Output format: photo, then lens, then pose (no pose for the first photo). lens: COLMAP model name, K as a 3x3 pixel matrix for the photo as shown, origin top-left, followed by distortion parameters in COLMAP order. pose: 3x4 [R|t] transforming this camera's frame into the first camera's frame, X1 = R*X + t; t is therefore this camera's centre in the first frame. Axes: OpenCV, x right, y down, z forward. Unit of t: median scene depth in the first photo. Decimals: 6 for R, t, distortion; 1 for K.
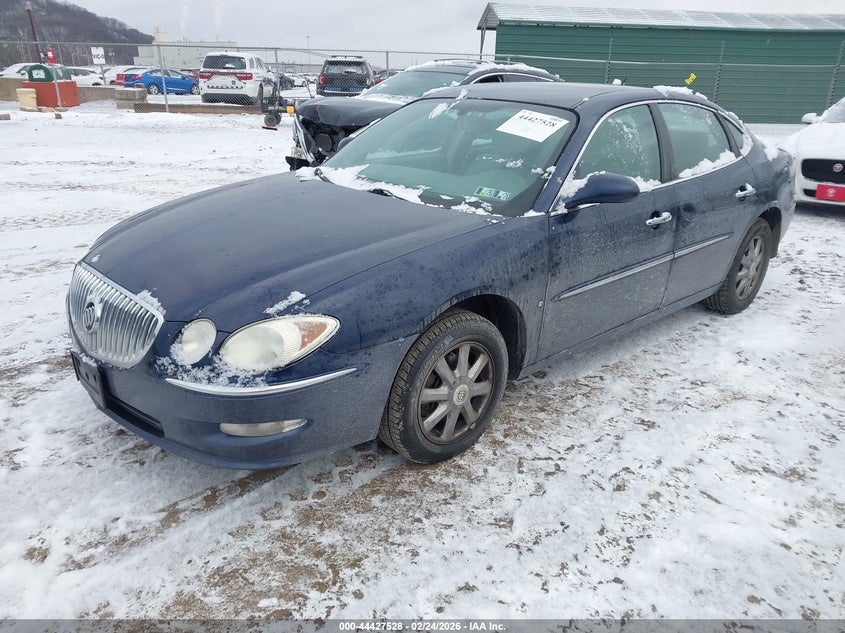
lens RADIAL K [[651.5, 0, 422.5], [0, 651.5, 316.5], [0, 0, 1]] dist [-0.004368, -0.002006]
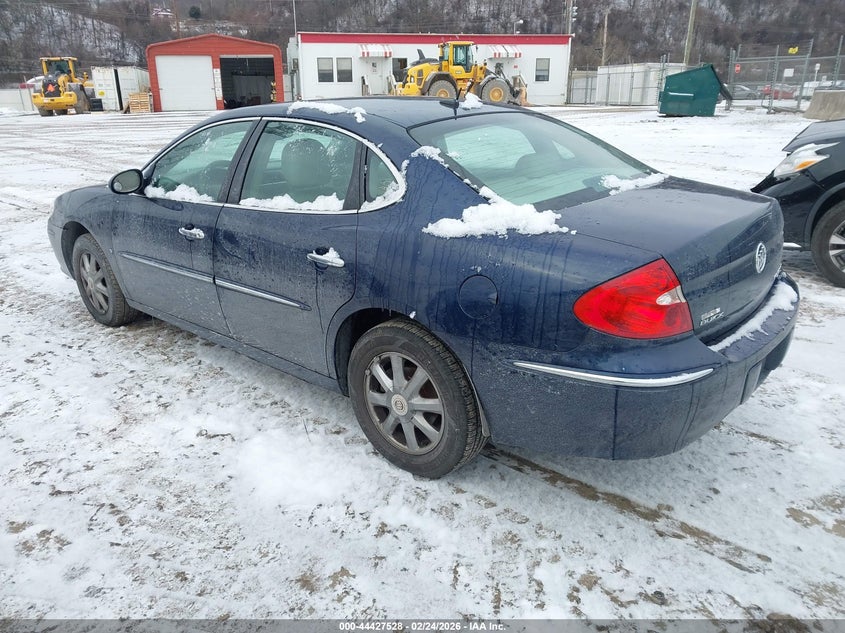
lens RADIAL K [[651.5, 0, 422.5], [0, 651.5, 316.5], [0, 0, 1]] dist [-0.004368, -0.002006]
pose [[0.124298, 0.308228, -0.943157, 1.324592], [-0.351538, 0.902554, 0.248630, -0.385742], [0.927885, 0.300652, 0.220540, 1.084123]]
